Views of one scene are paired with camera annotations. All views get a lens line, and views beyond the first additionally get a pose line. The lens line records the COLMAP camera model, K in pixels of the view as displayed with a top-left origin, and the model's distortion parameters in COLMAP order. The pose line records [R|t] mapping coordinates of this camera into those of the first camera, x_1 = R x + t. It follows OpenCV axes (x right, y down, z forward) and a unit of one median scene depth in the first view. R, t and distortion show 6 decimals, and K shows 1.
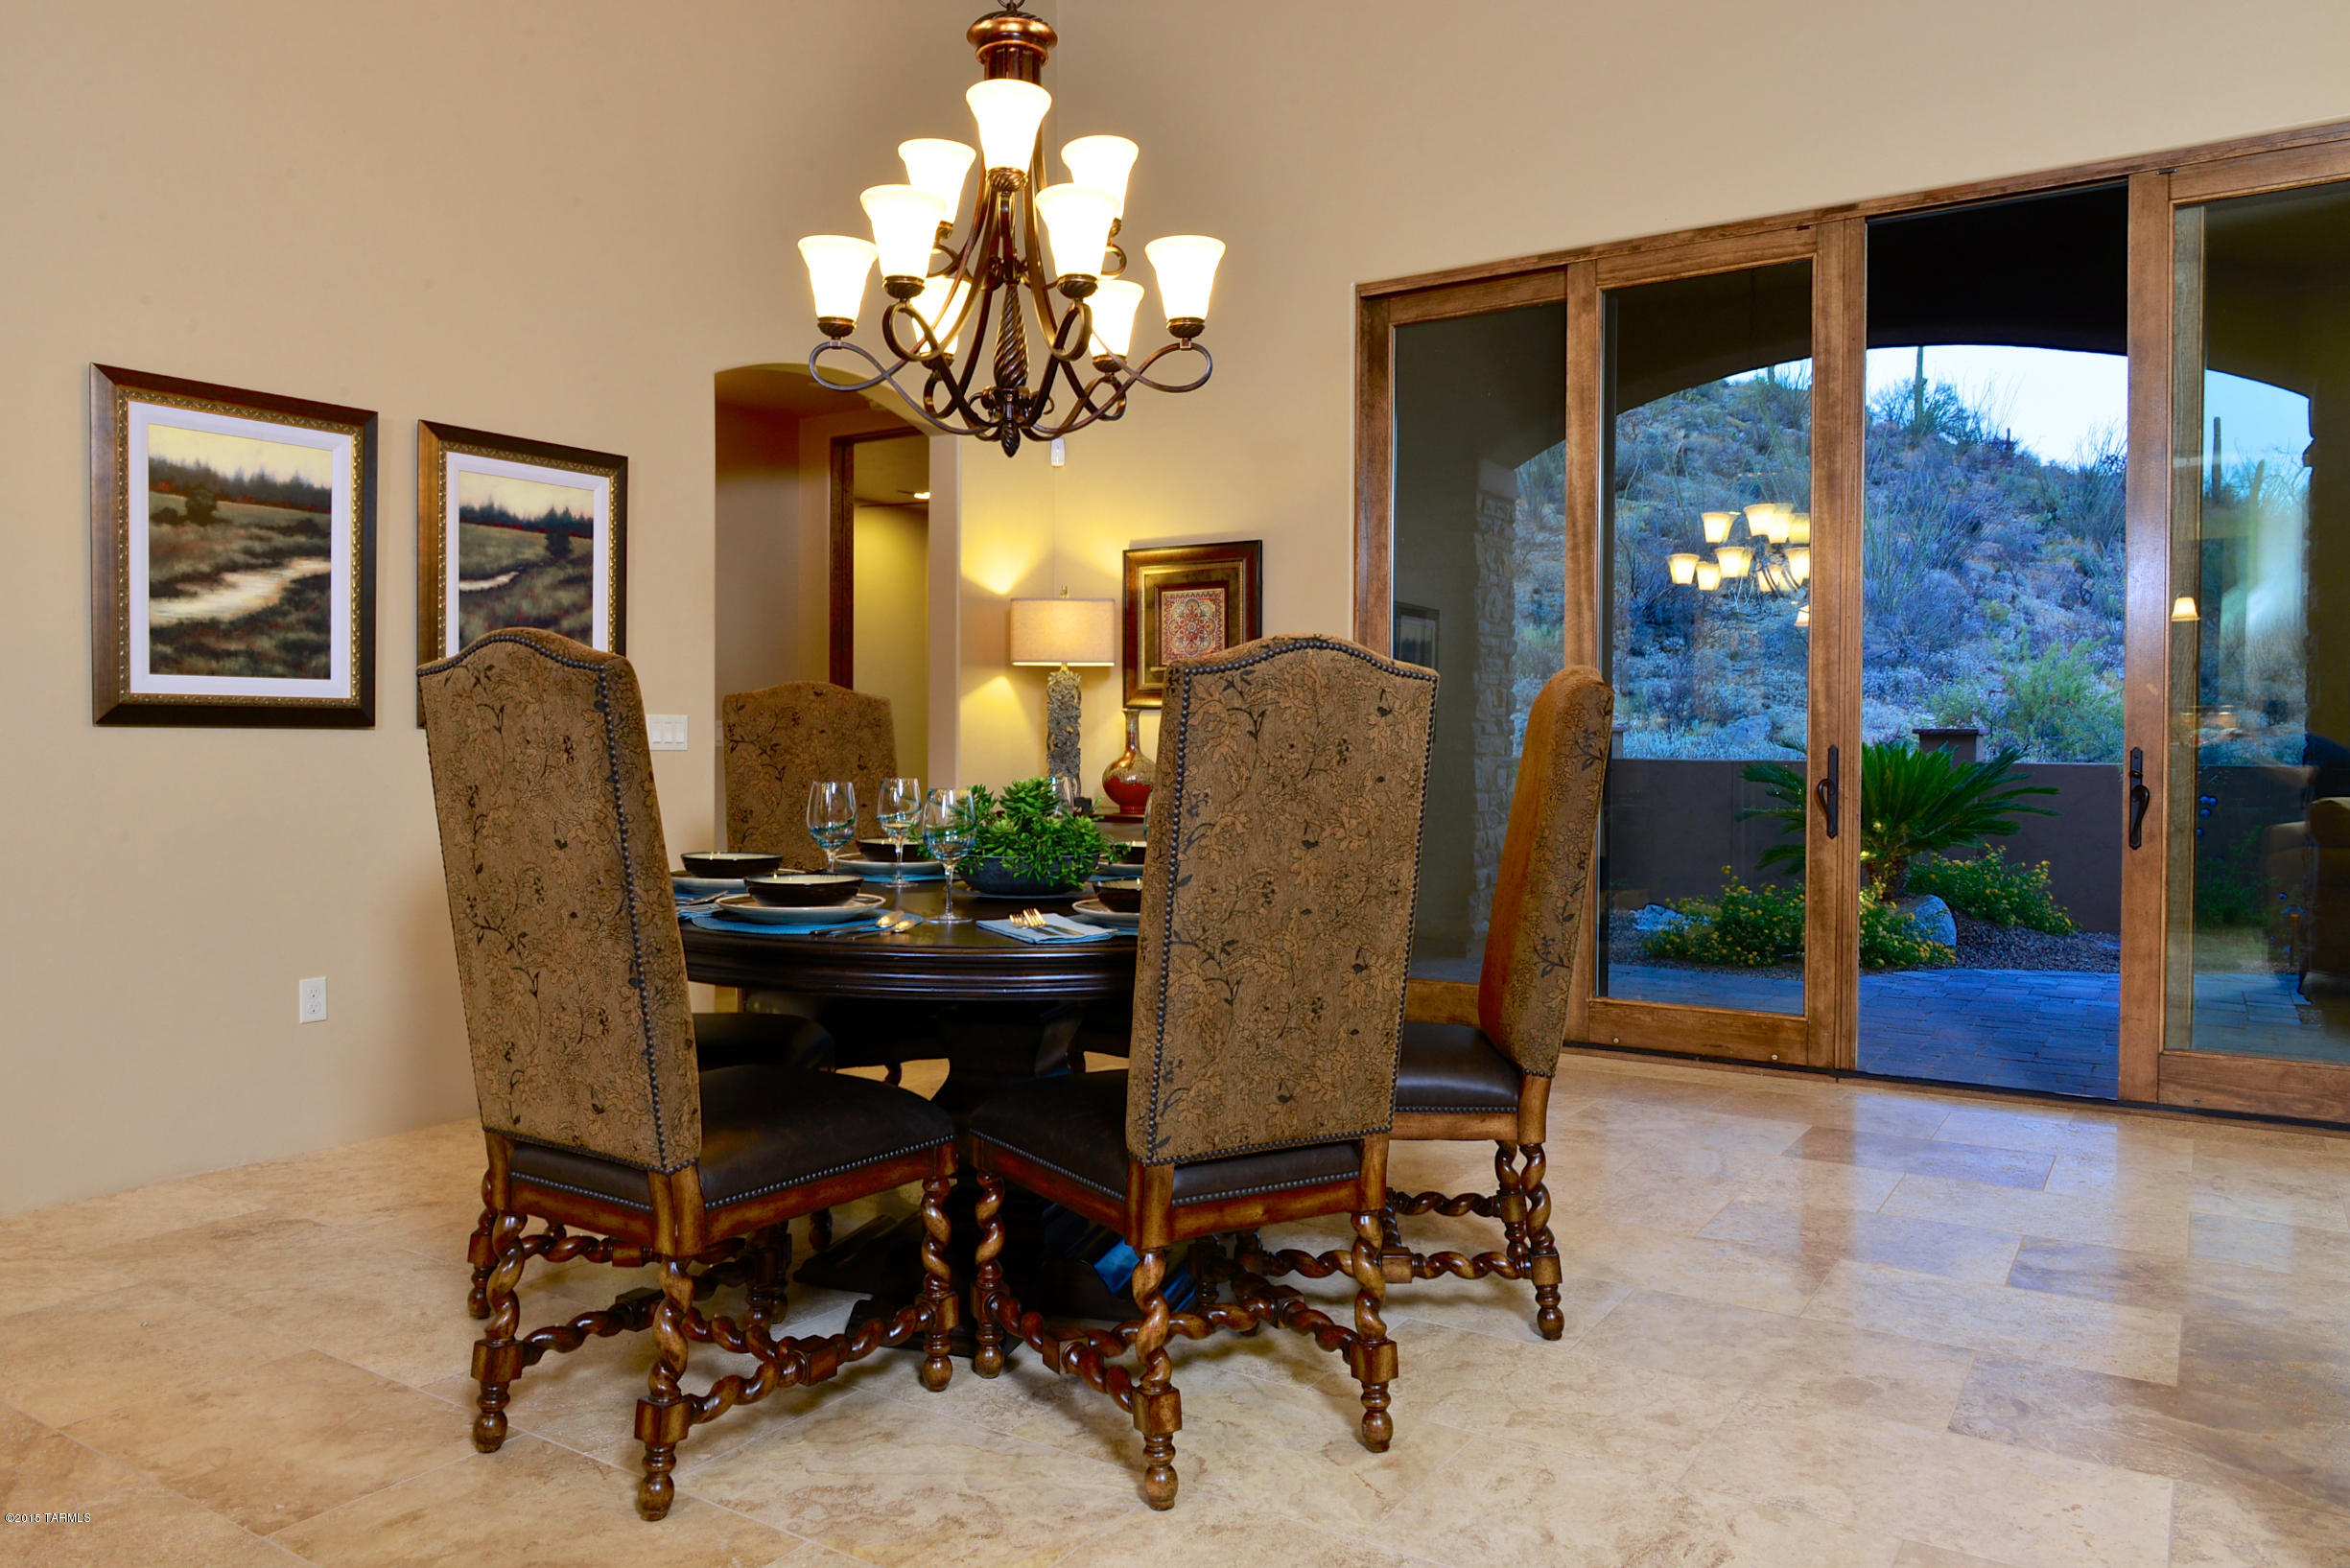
lens RADIAL K [[1610.2, 0, 1175.0], [0, 1610.2, 784.0], [0, 0, 1]] dist [-0.010308, -0.007568]
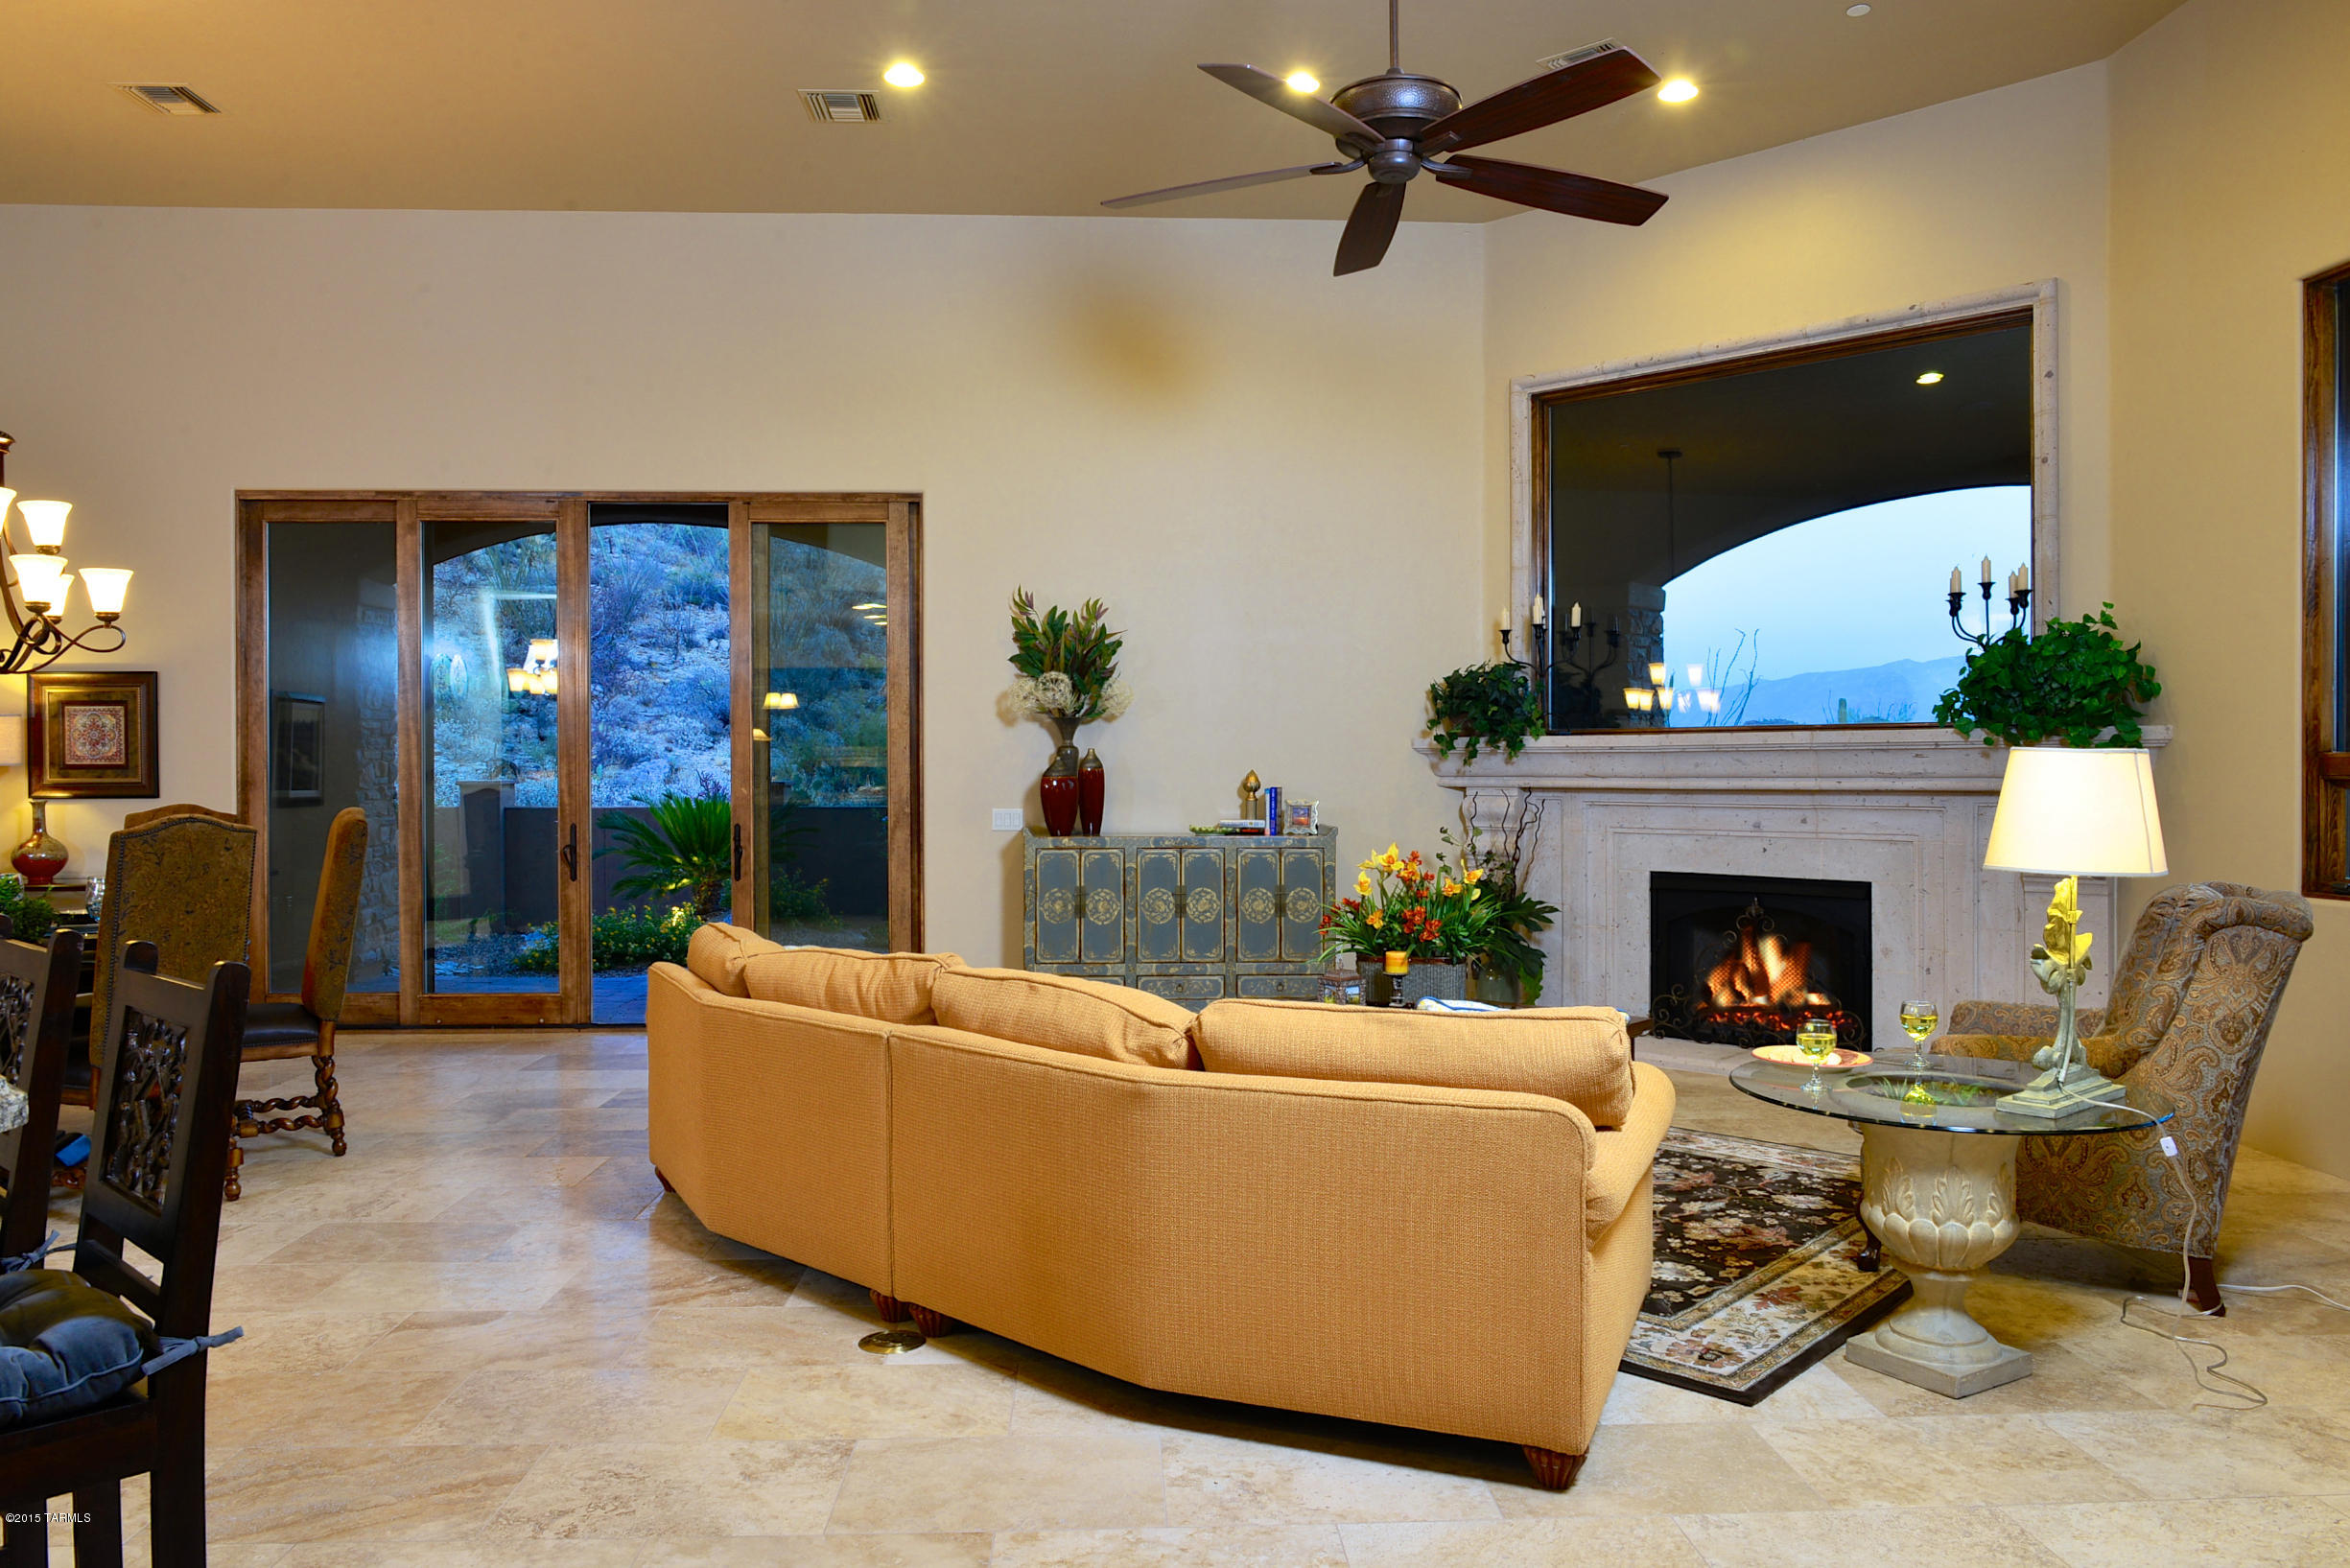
lens RADIAL K [[1610.2, 0, 1175.0], [0, 1610.2, 784.0], [0, 0, 1]] dist [-0.010308, -0.007568]
pose [[0.813088, -0.012015, 0.582017, -0.038512], [0.019411, 0.999791, -0.006478, -0.040911], [-0.581817, 0.016564, 0.813151, -0.653606]]
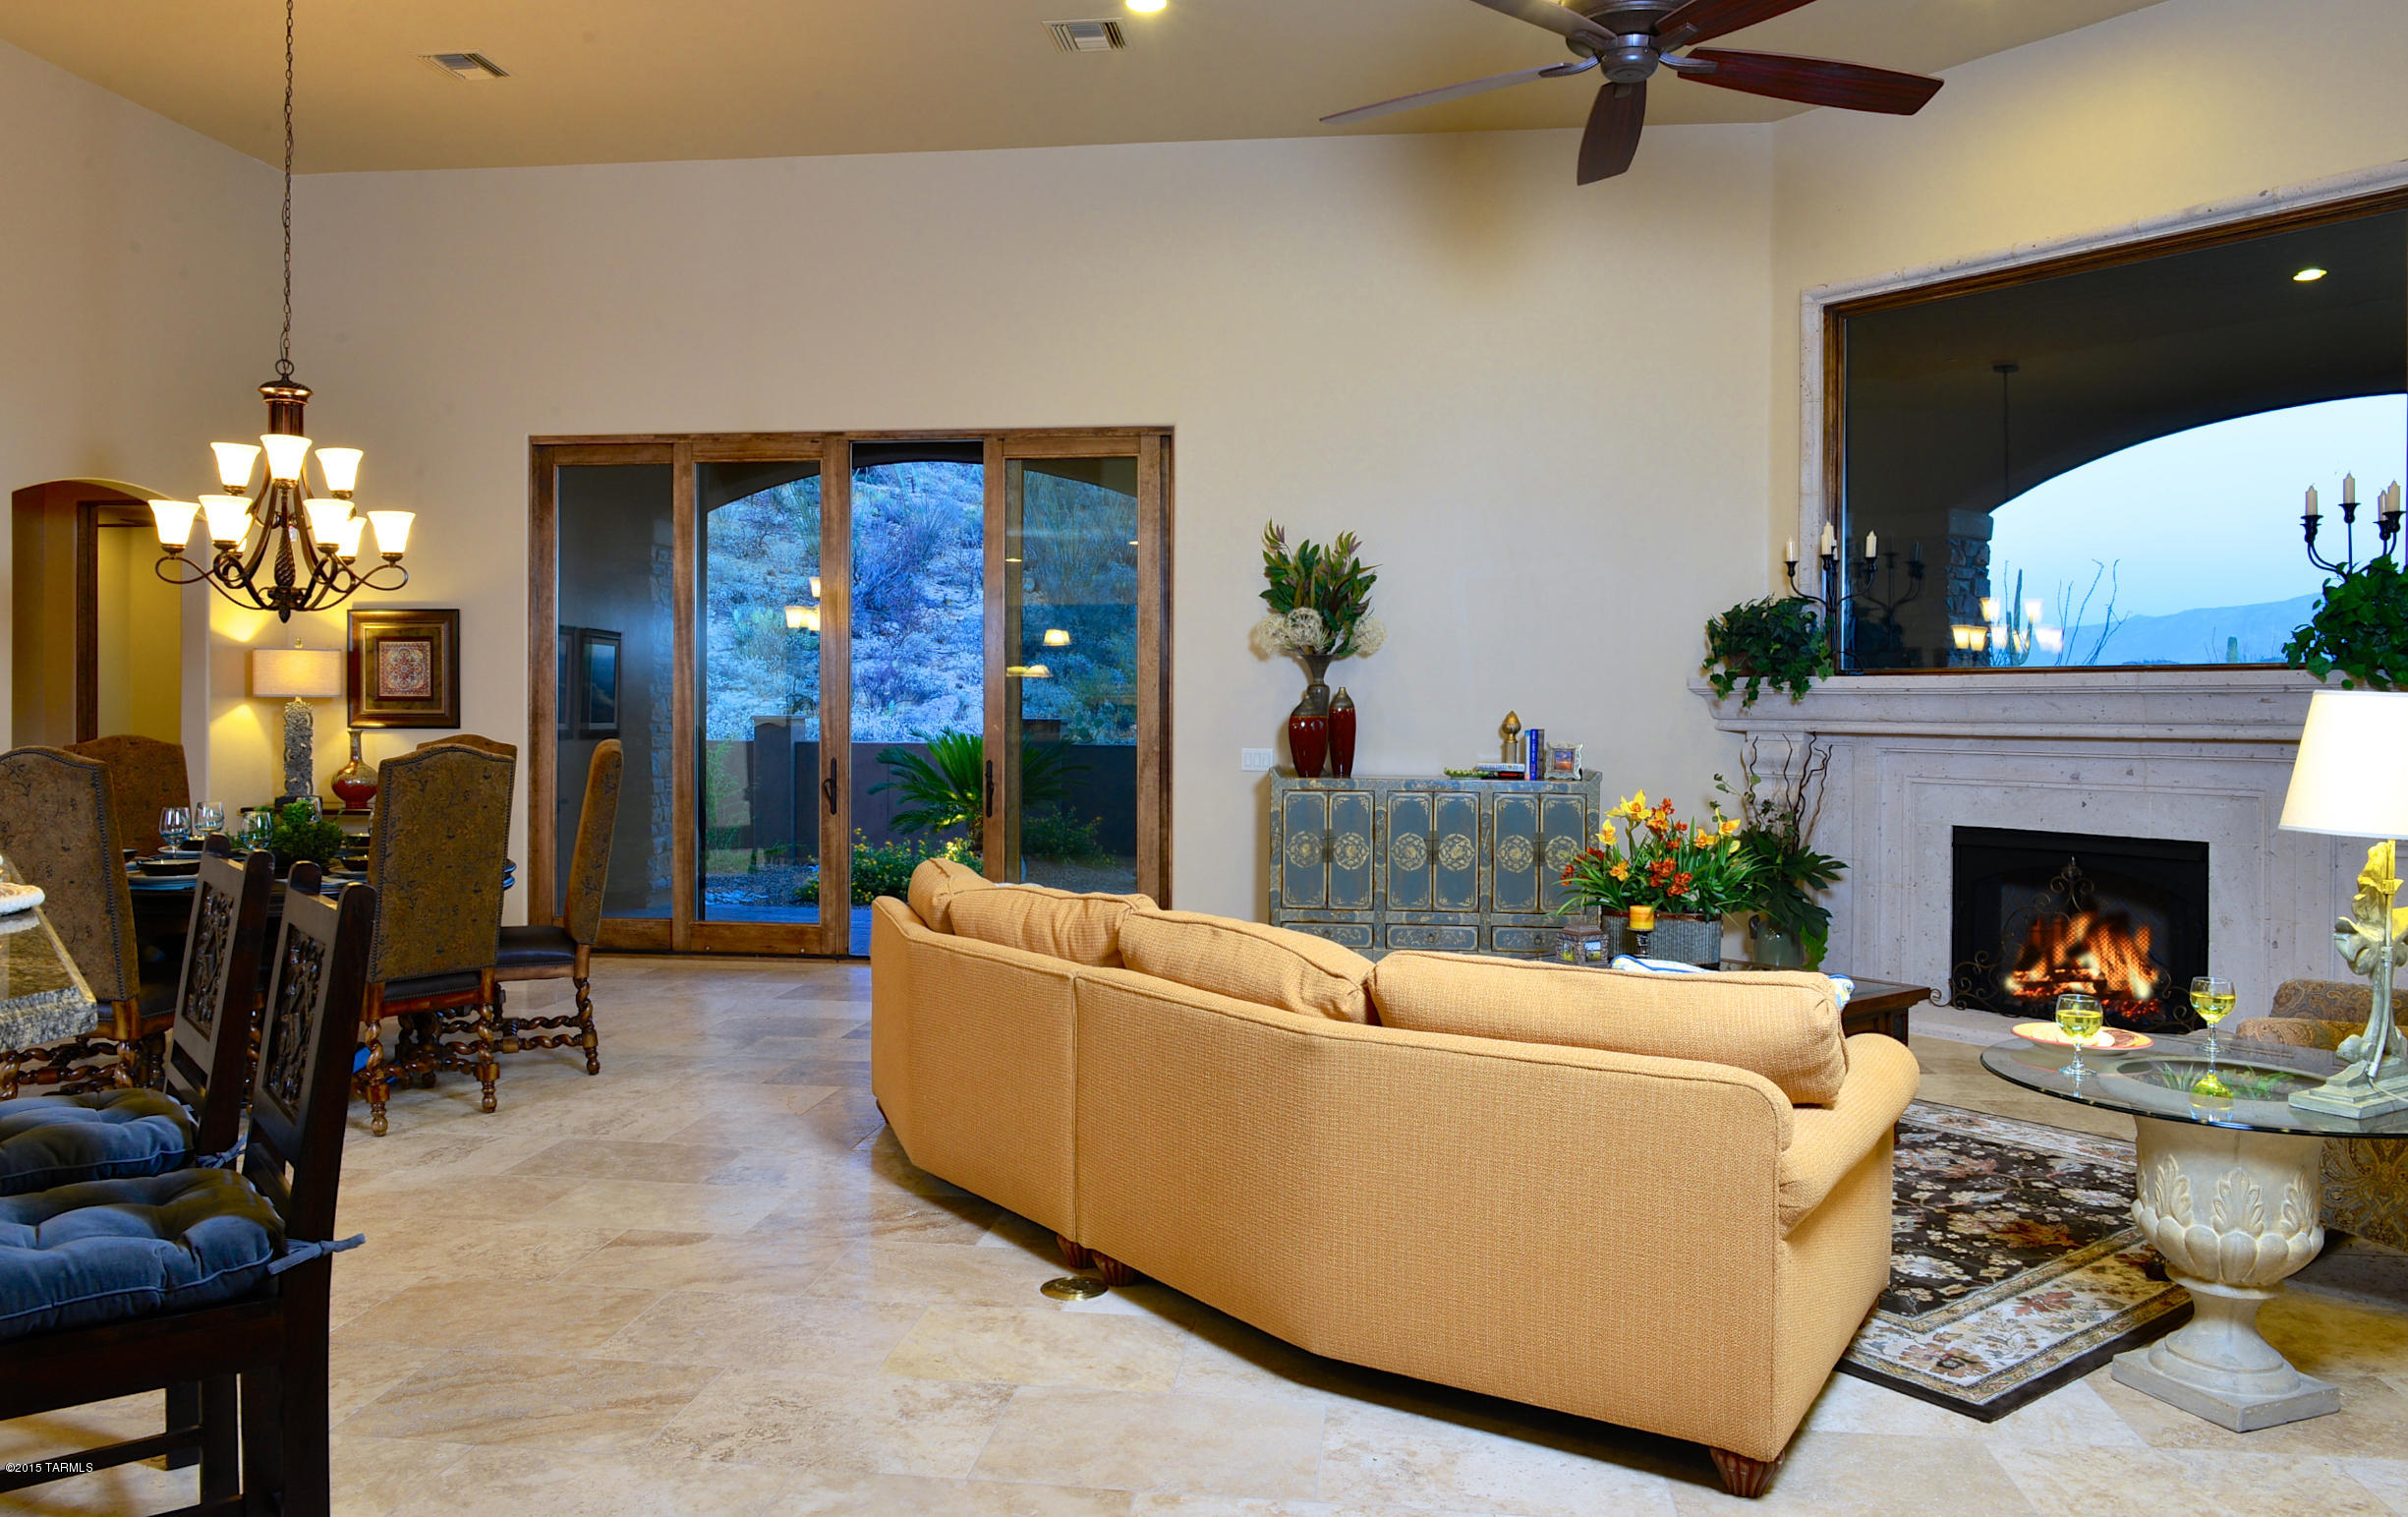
lens RADIAL K [[1654.7, 0, 1204.0], [0, 1654.7, 725.4], [0, 0, 1]] dist [-0.012295, -0.002677]
pose [[0.898876, -0.004078, 0.438185, 0.008562], [0.008518, 0.999930, -0.008168, -0.039609], [-0.438121, 0.011074, 0.898848, -0.672212]]
